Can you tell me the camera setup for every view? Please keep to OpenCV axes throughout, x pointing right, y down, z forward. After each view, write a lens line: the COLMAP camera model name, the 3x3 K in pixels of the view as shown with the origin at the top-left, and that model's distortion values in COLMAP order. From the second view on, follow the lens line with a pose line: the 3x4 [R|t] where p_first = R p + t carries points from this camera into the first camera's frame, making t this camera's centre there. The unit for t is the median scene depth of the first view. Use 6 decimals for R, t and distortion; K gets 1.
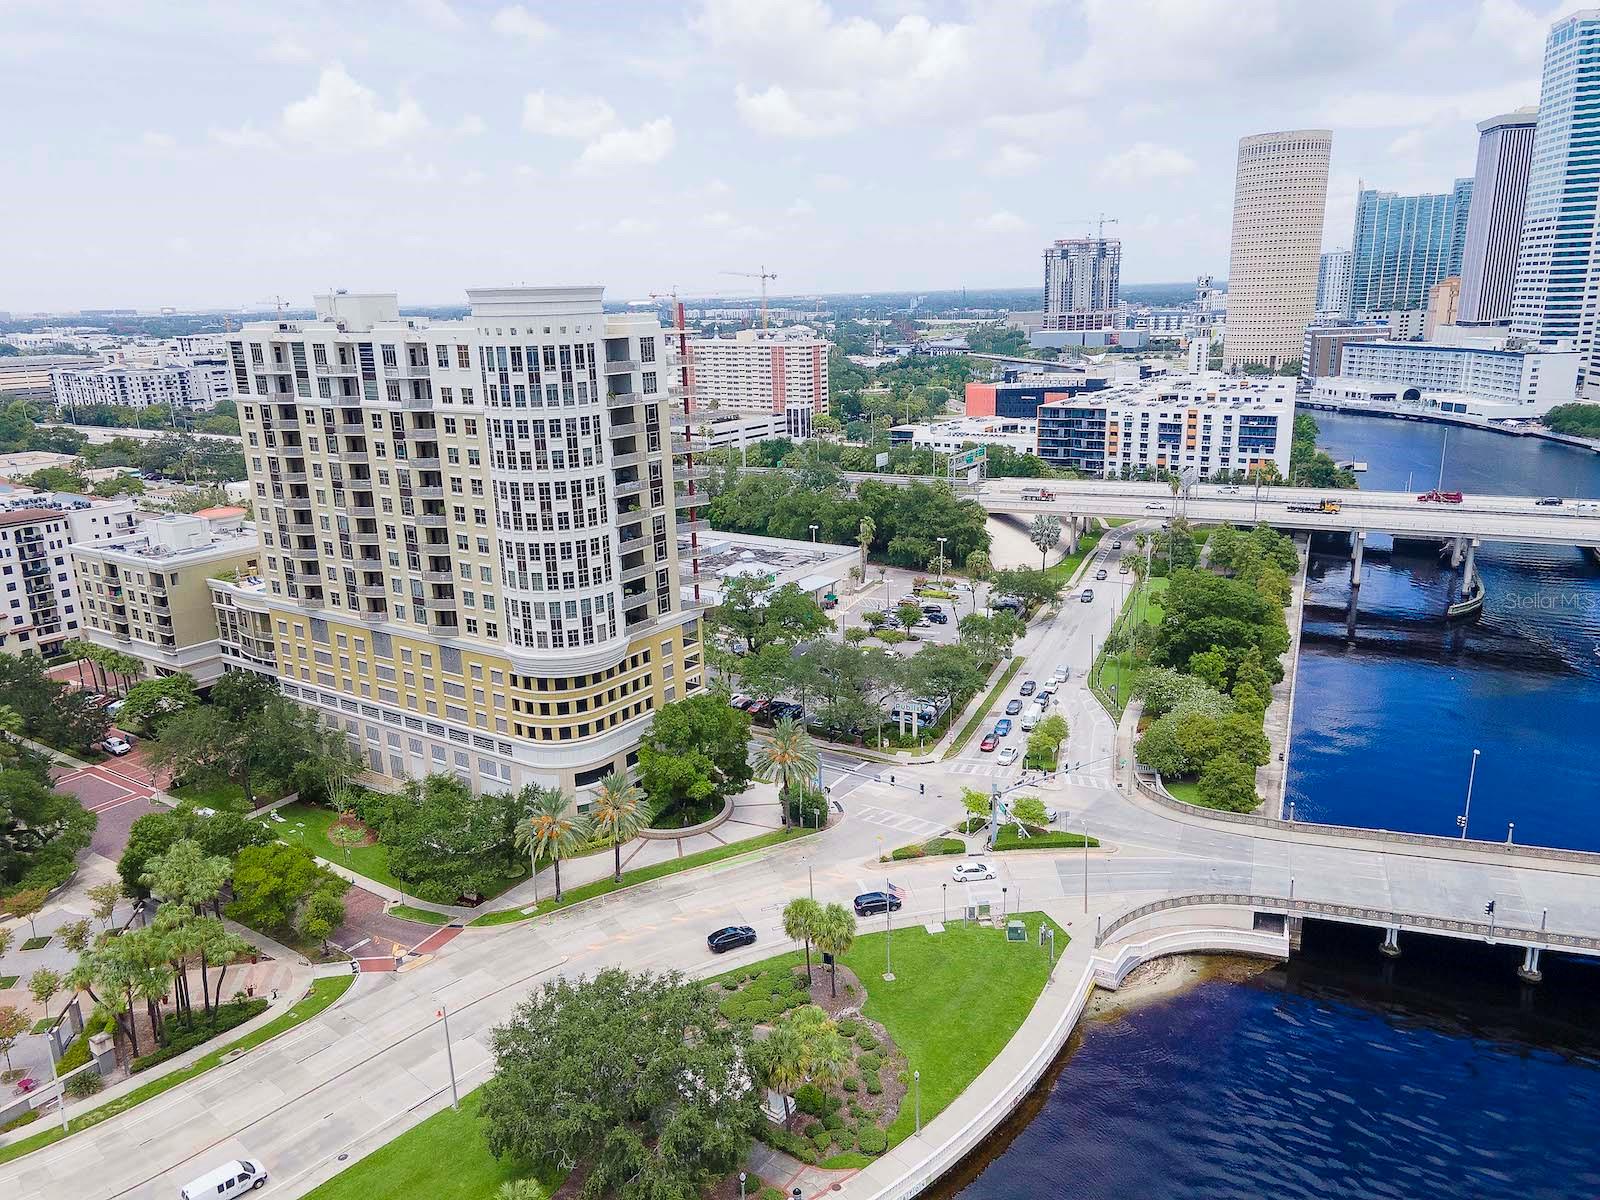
lens RADIAL K [[1153.7, 0, 815.4], [0, 1153.7, 603.4], [0, 0, 1]] dist [0.042835, 0.001689]
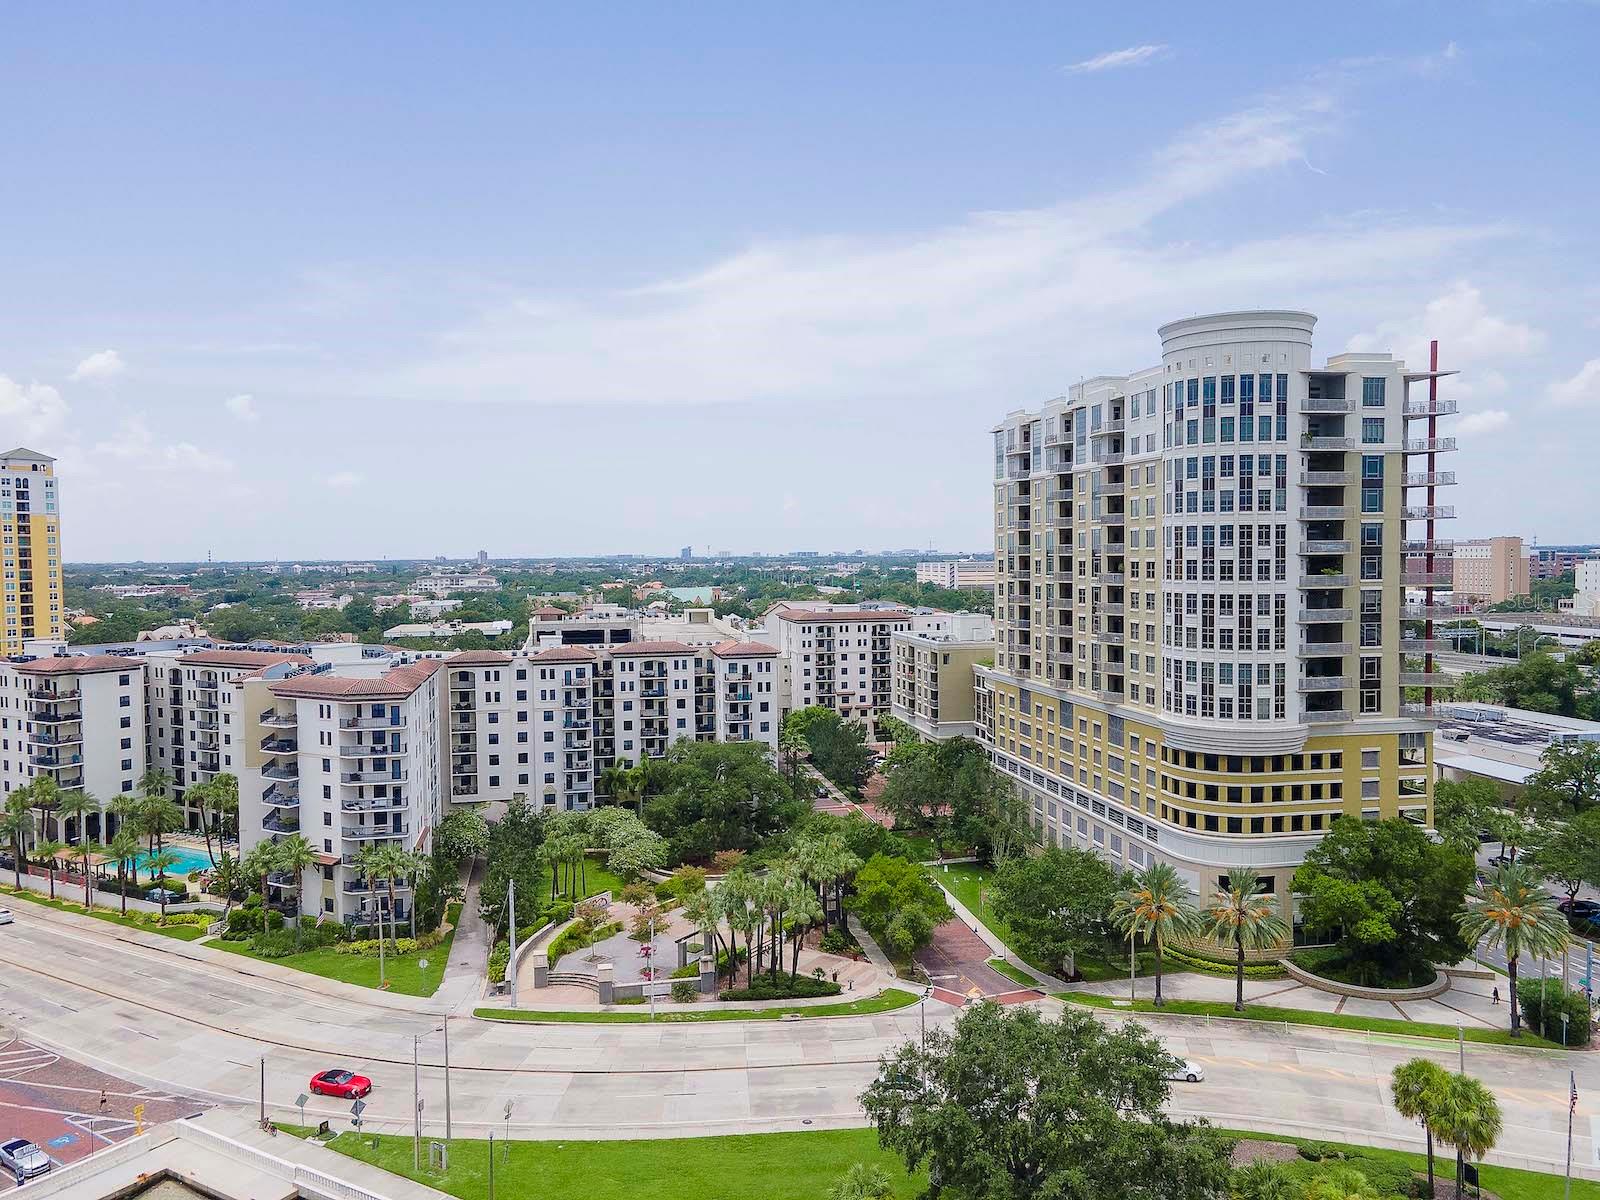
lens RADIAL K [[1153.7, 0, 815.4], [0, 1153.7, 603.4], [0, 0, 1]] dist [0.042835, 0.001689]
pose [[0.715587, 0.047148, -0.696930, 0.109950], [-0.188944, 0.973592, -0.128138, 0.078805], [0.672484, 0.223375, 0.705598, 0.104455]]
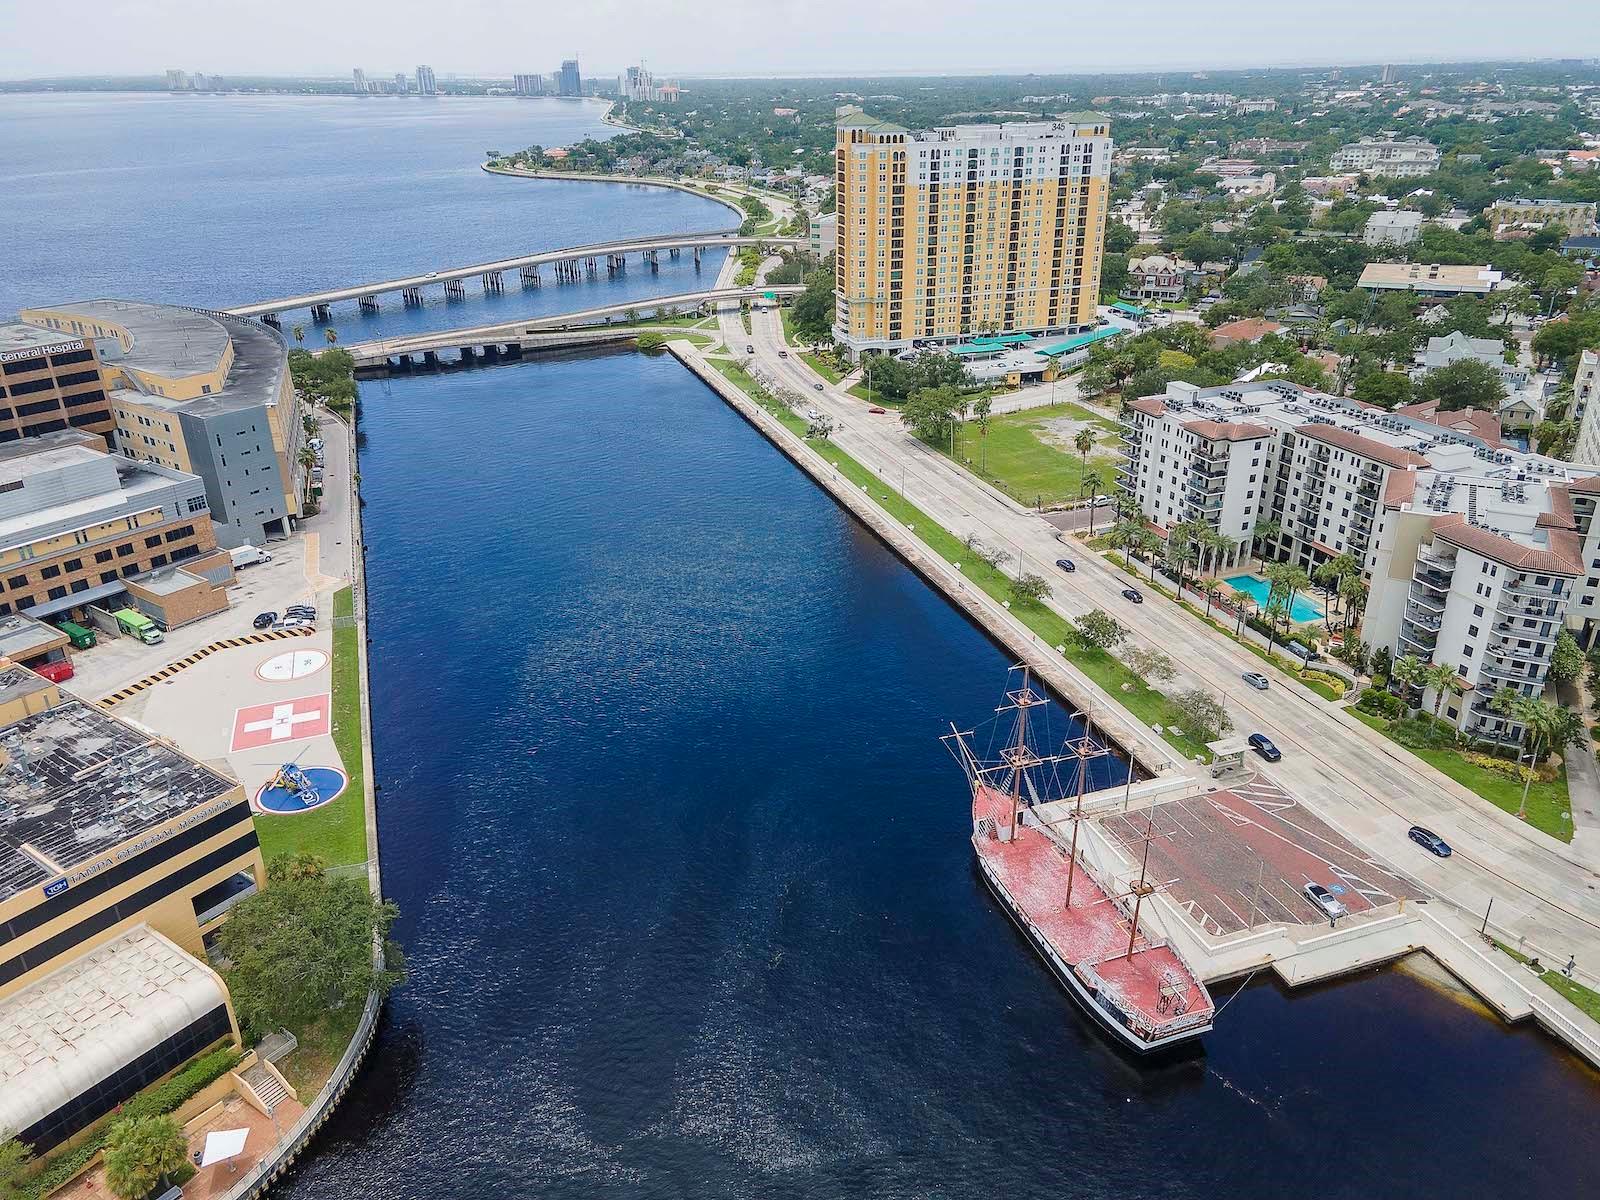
lens RADIAL K [[1164.8, 0, 797.4], [0, 1164.8, 580.2], [0, 0, 1]] dist [0.004963, 0.114658]
pose [[0.113602, 0.431478, -0.894942, 0.114937], [-0.254289, 0.883397, 0.393633, -0.075054], [0.960433, 0.182857, 0.210076, -0.202311]]
